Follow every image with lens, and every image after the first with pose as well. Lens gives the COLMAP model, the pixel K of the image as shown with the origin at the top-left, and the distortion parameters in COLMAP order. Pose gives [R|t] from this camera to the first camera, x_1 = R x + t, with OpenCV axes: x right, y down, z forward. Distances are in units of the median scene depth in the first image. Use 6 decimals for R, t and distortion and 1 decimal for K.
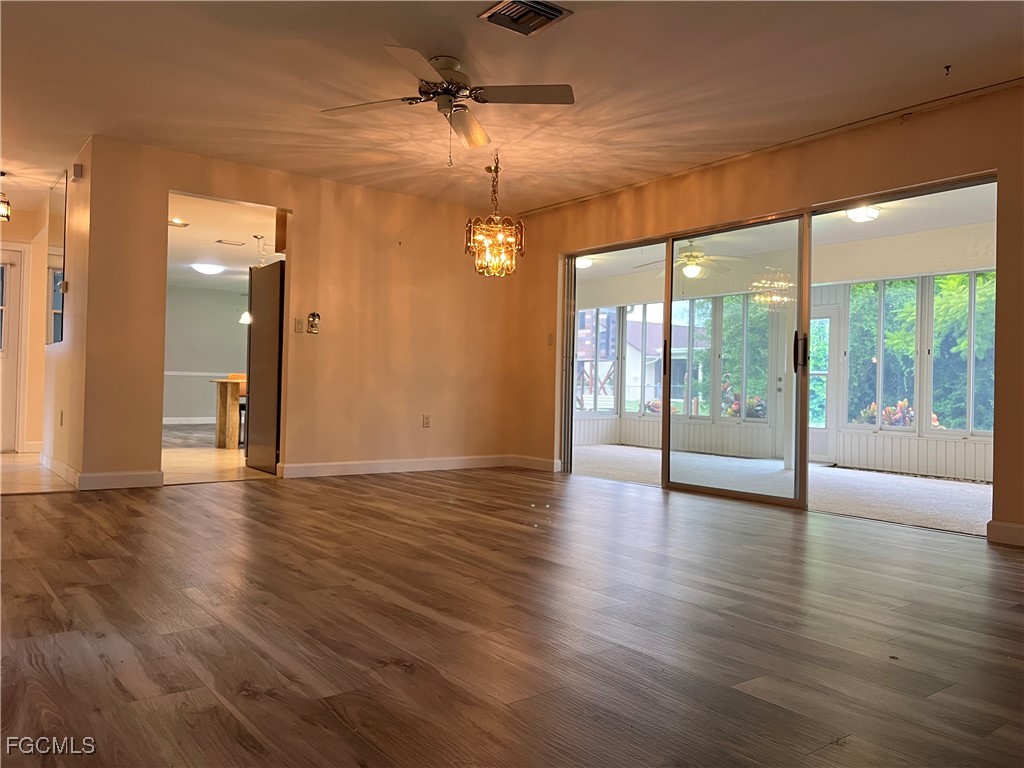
lens RADIAL K [[783.4, 0, 513.2], [0, 783.4, 379.8], [0, 0, 1]] dist [0.054579, -0.057298]
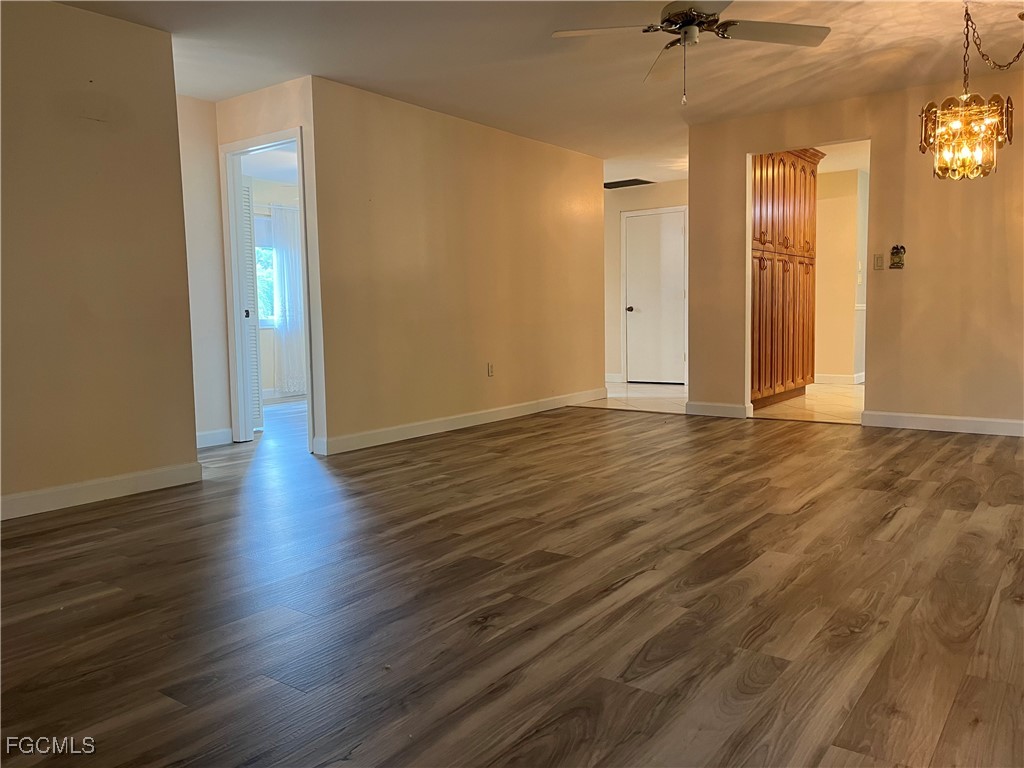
lens RADIAL K [[783.4, 0, 514.5], [0, 783.4, 384.0], [0, 0, 1]] dist [0.054579, -0.057298]
pose [[0.279507, 0.058637, -0.958351, 0.583040], [0.033204, 0.996946, 0.070683, -0.009415], [0.959569, -0.051578, 0.276707, 0.391661]]
